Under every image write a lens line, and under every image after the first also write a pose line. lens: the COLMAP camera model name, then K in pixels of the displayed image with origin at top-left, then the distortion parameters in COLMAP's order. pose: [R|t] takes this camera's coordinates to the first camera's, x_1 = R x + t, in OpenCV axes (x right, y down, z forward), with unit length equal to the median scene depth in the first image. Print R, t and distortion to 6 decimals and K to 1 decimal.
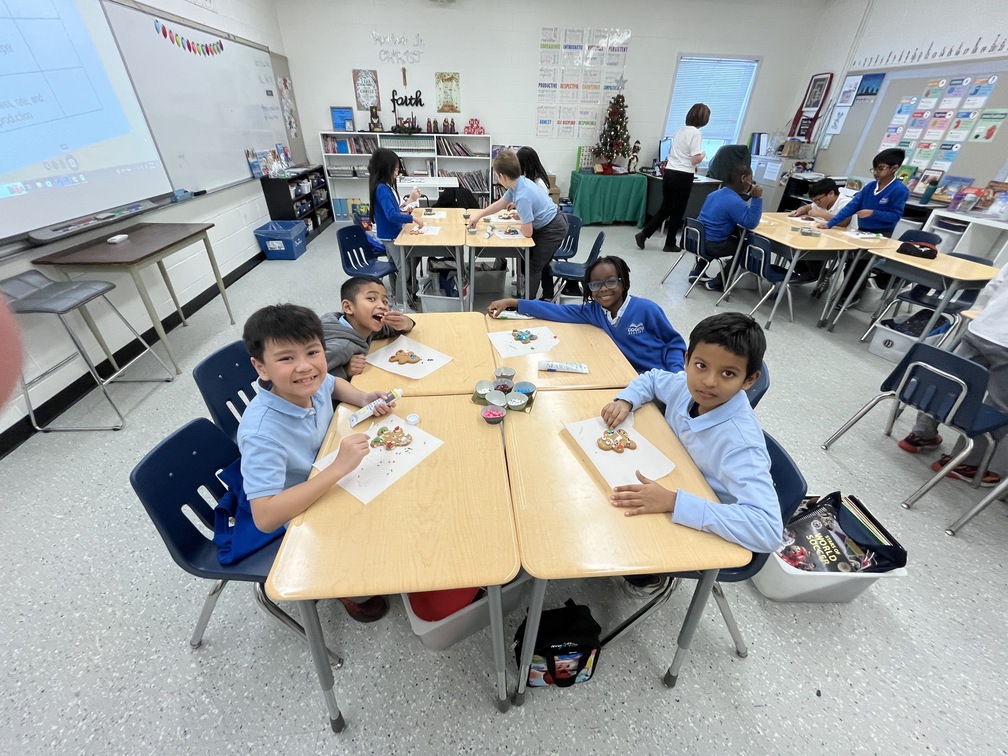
lens RADIAL K [[409.3, 0, 498.6], [0, 409.3, 379.0], [0, 0, 1]] dist [-0.004885, 0.000206]
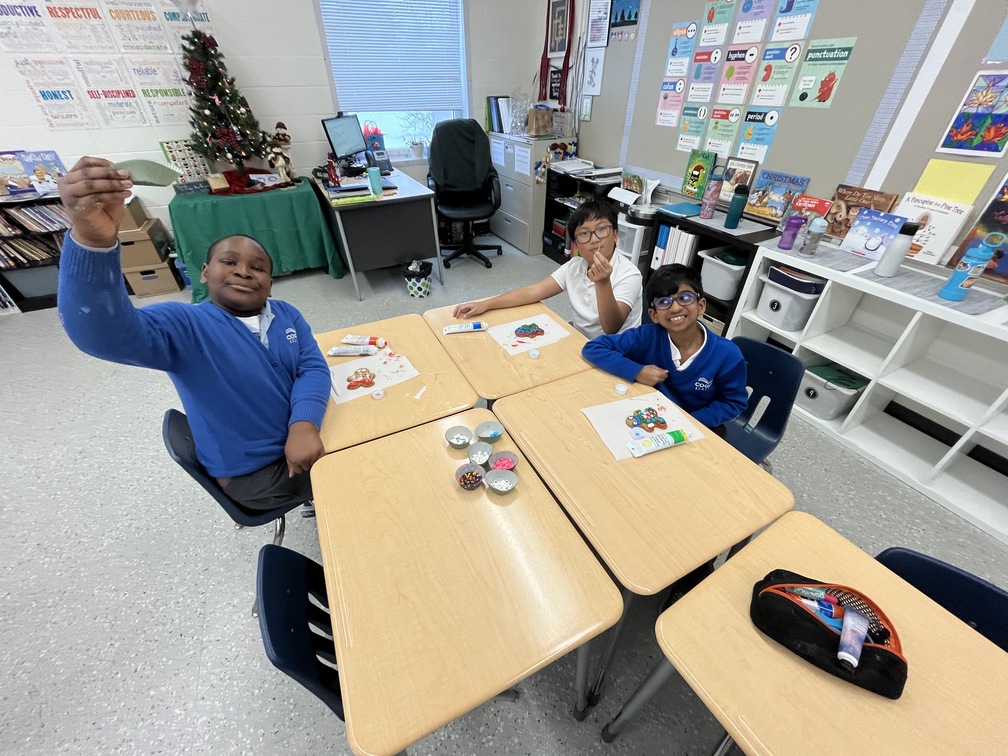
lens RADIAL K [[409.3, 0, 500.5], [0, 409.3, 379.4], [0, 0, 1]] dist [-0.004885, 0.000206]
pose [[0.936749, -0.226783, 0.266591, 0.414418], [0.207773, 0.973269, 0.097862, -0.262809], [-0.281658, -0.036282, 0.958829, 0.416427]]
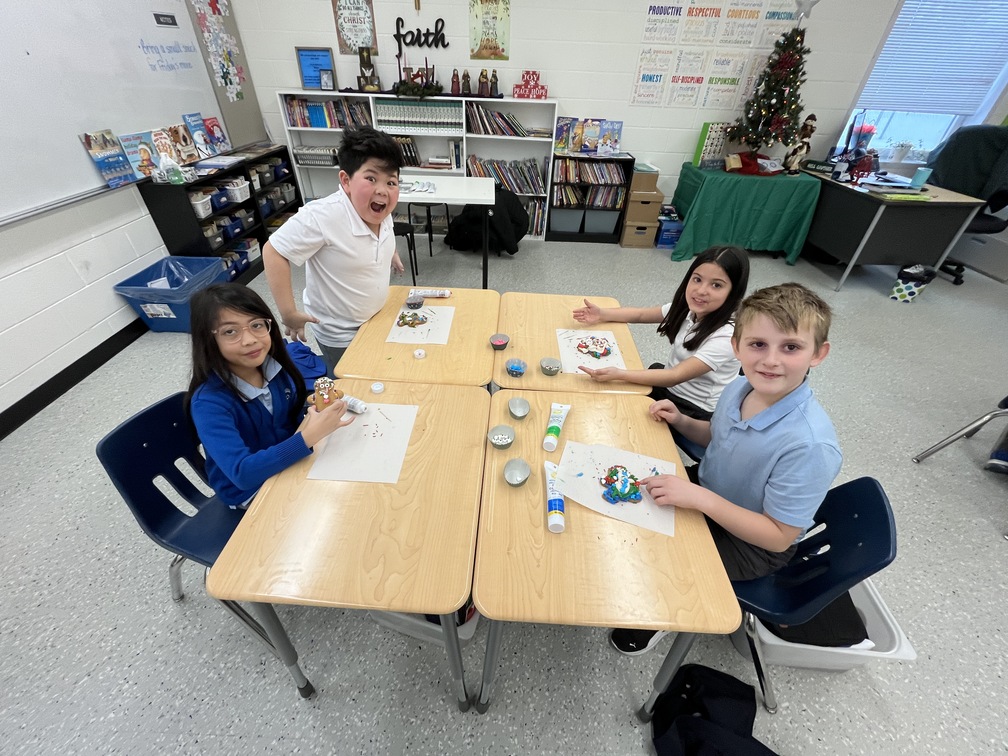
lens RADIAL K [[409.3, 0, 498.3], [0, 409.3, 378.8], [0, 0, 1]] dist [-0.004885, 0.000206]
pose [[0.993553, 0.075693, -0.084397, -0.024046], [-0.068035, 0.993598, 0.090189, -0.247860], [0.090683, -0.083865, 0.992342, 0.377618]]
